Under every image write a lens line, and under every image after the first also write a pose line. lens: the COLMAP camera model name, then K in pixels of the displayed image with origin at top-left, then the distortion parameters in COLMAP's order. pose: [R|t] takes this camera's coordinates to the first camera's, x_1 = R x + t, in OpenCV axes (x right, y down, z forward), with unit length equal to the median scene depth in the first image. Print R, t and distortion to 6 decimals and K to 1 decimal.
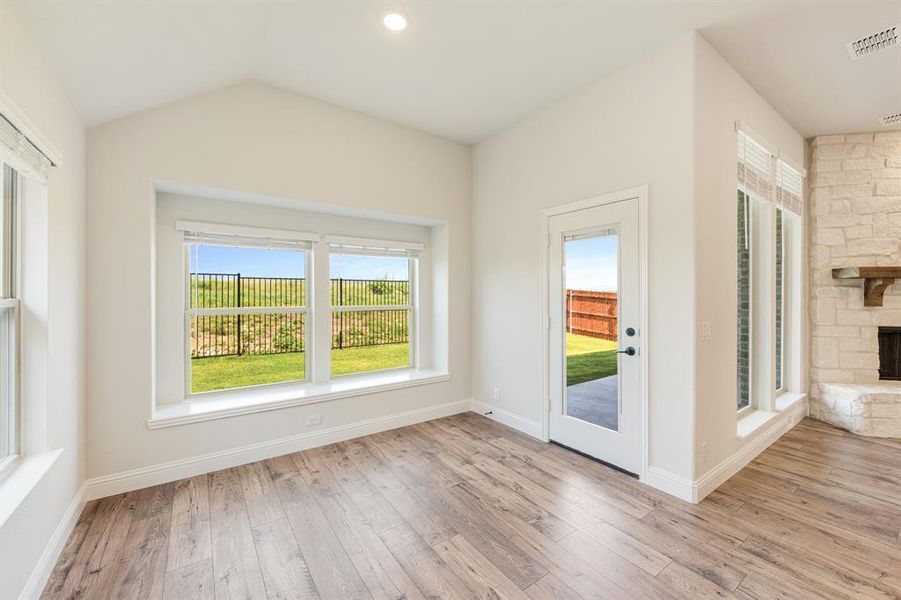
lens RADIAL K [[361.9, 0, 448.3], [0, 361.9, 292.1], [0, 0, 1]] dist [-0.000016, -0.000418]
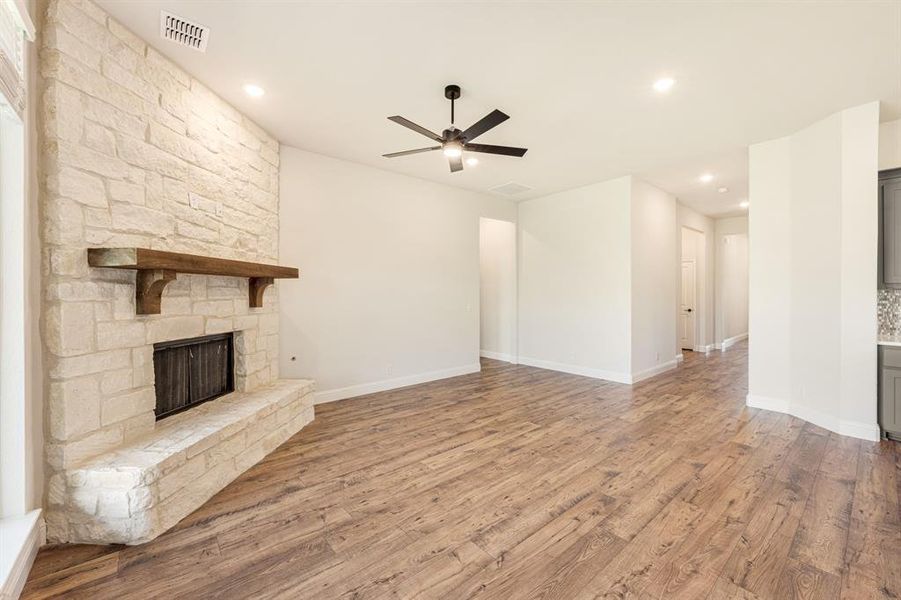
lens RADIAL K [[361.9, 0, 449.4], [0, 361.9, 296.0], [0, 0, 1]] dist [-0.000016, -0.000418]
pose [[-0.081932, -0.007155, 0.996612, 0.470848], [0.002283, 0.999970, 0.007366, 0.003837], [-0.996635, 0.002878, -0.081913, 0.497254]]
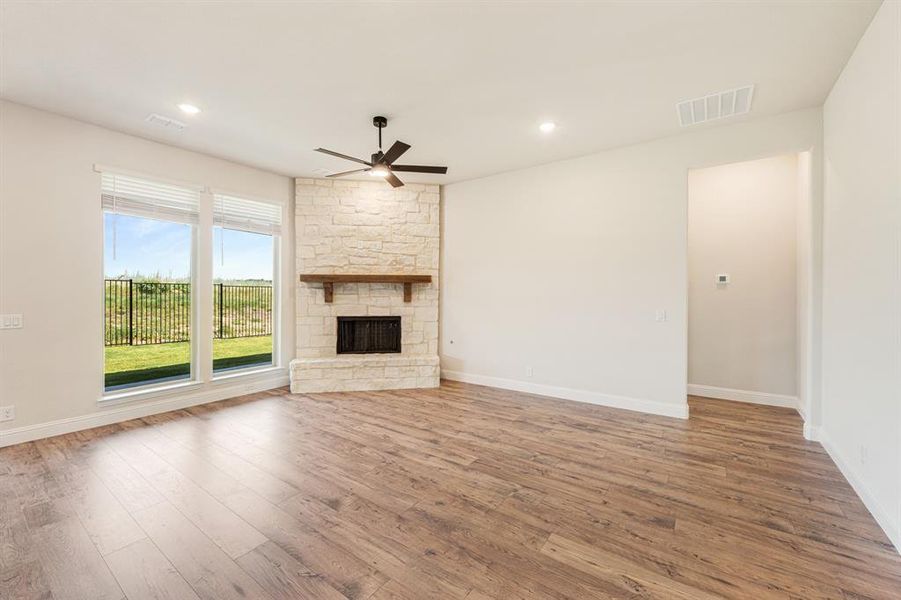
lens RADIAL K [[361.9, 0, 456.4], [0, 361.9, 295.4], [0, 0, 1]] dist [-0.000016, -0.000418]
pose [[0.941773, 0.000474, 0.336250, 1.112250], [-0.002663, 0.999978, 0.006051, 0.002322], [-0.336239, -0.006594, 0.941753, -0.480161]]
